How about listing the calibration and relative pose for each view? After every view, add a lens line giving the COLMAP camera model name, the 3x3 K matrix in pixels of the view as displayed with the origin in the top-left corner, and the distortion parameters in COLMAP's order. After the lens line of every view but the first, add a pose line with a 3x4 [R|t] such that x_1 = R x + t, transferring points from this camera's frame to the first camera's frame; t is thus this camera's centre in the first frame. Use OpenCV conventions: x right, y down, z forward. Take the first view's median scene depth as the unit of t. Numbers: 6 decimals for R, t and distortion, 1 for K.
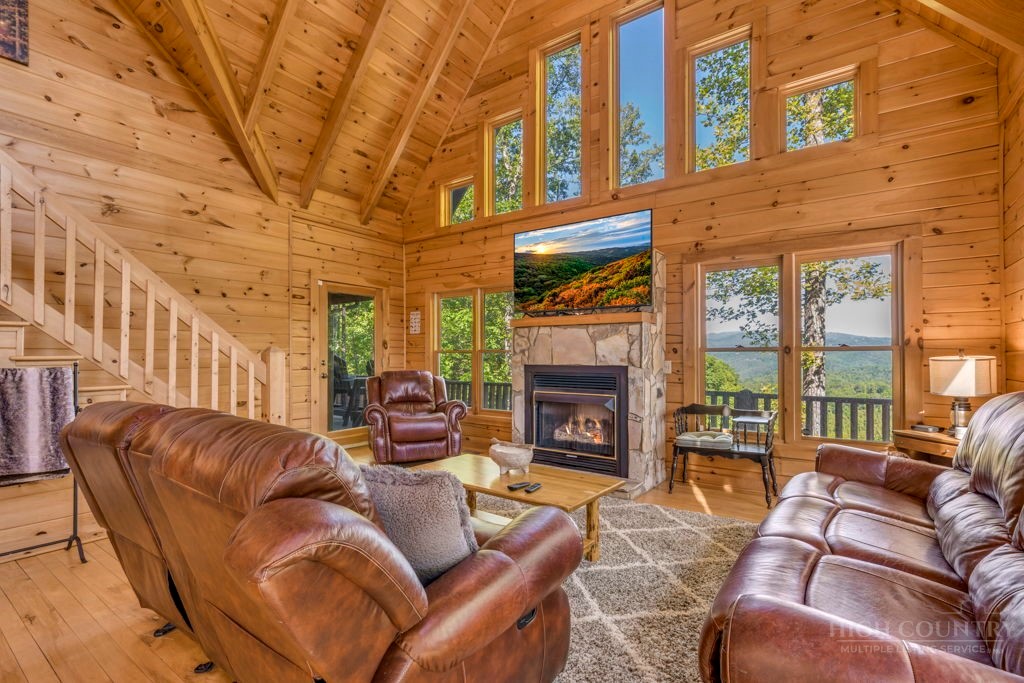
lens RADIAL K [[476.7, 0, 510.8], [0, 476.7, 353.5], [0, 0, 1]] dist [0.002076, -0.000105]
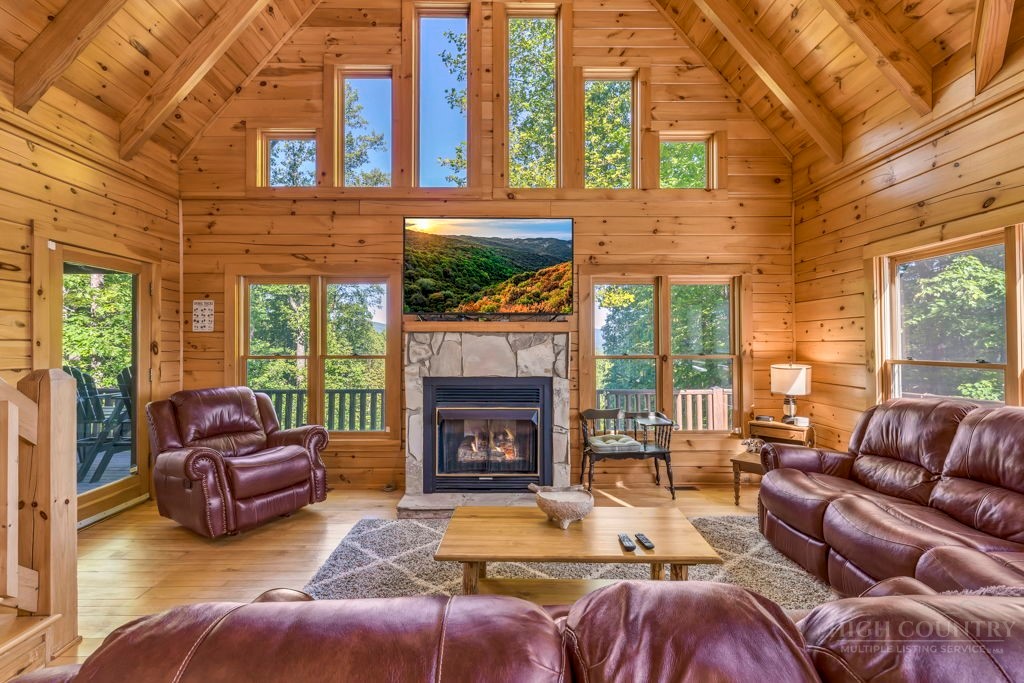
lens RADIAL K [[475.3, 0, 511.5], [0, 475.3, 338.6], [0, 0, 1]] dist [0.000247, -0.000056]
pose [[0.803773, 0.005480, 0.594910, -0.341340], [-0.003625, 0.999984, -0.004314, -0.040324], [-0.594924, 0.001311, 0.803781, 0.237374]]
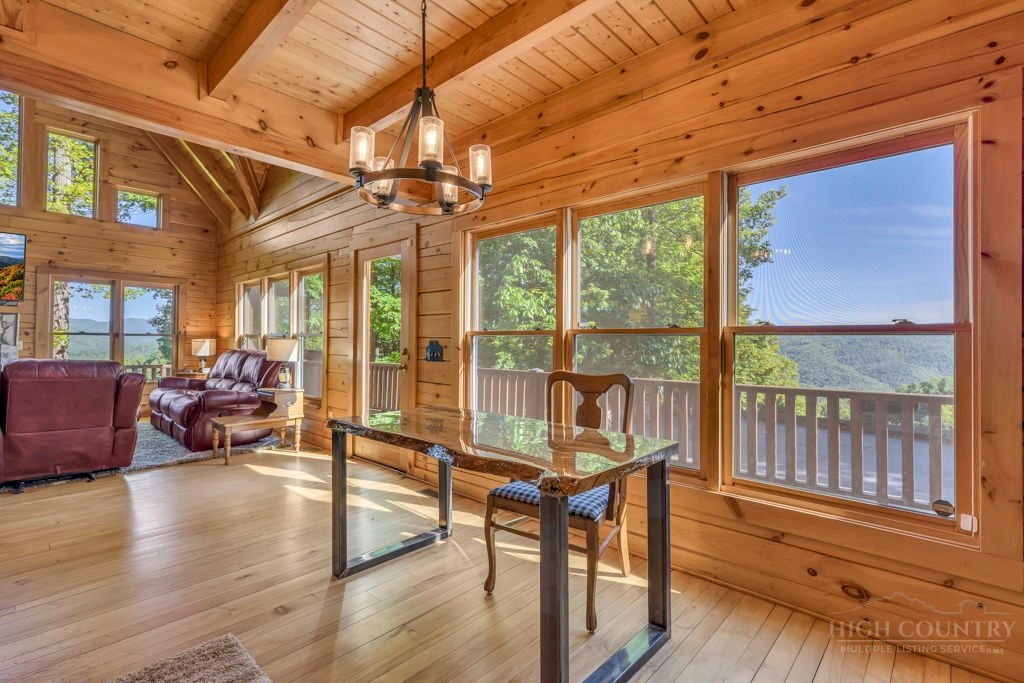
lens RADIAL K [[468.5, 0, 512.2], [0, 468.5, 336.2], [0, 0, 1]] dist [-0.000719, -0.000410]
pose [[0.119165, 0.016452, 0.992738, -0.794745], [-0.017330, 0.999745, -0.014488, -0.002086], [-0.992723, -0.015477, 0.119420, -0.542370]]
